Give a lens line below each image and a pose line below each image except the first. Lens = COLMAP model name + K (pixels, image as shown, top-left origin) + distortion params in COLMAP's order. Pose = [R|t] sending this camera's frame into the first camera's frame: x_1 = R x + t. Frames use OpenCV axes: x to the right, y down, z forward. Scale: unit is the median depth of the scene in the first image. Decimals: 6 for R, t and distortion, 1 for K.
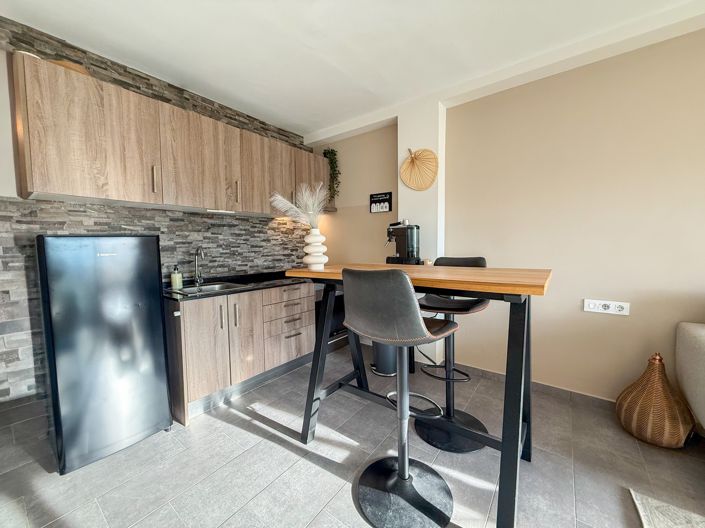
lens RADIAL K [[280.9, 0, 351.7], [0, 280.9, 264.7], [0, 0, 1]] dist [-0.007093, 0.000100]
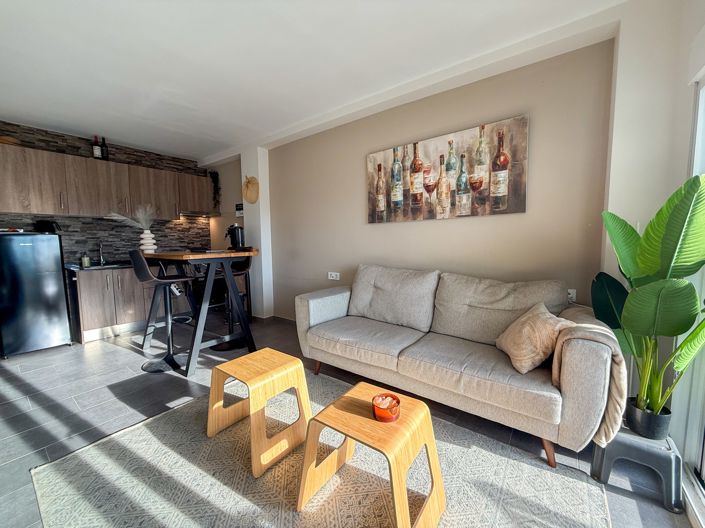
lens RADIAL K [[280.9, 0, 354.0], [0, 280.9, 264.9], [0, 0, 1]] dist [-0.007093, 0.000100]
pose [[0.999935, -0.000181, 0.011367, 0.855865], [-0.000023, 0.999839, 0.017947, 0.045099], [-0.011368, -0.017946, 0.999774, -0.588326]]
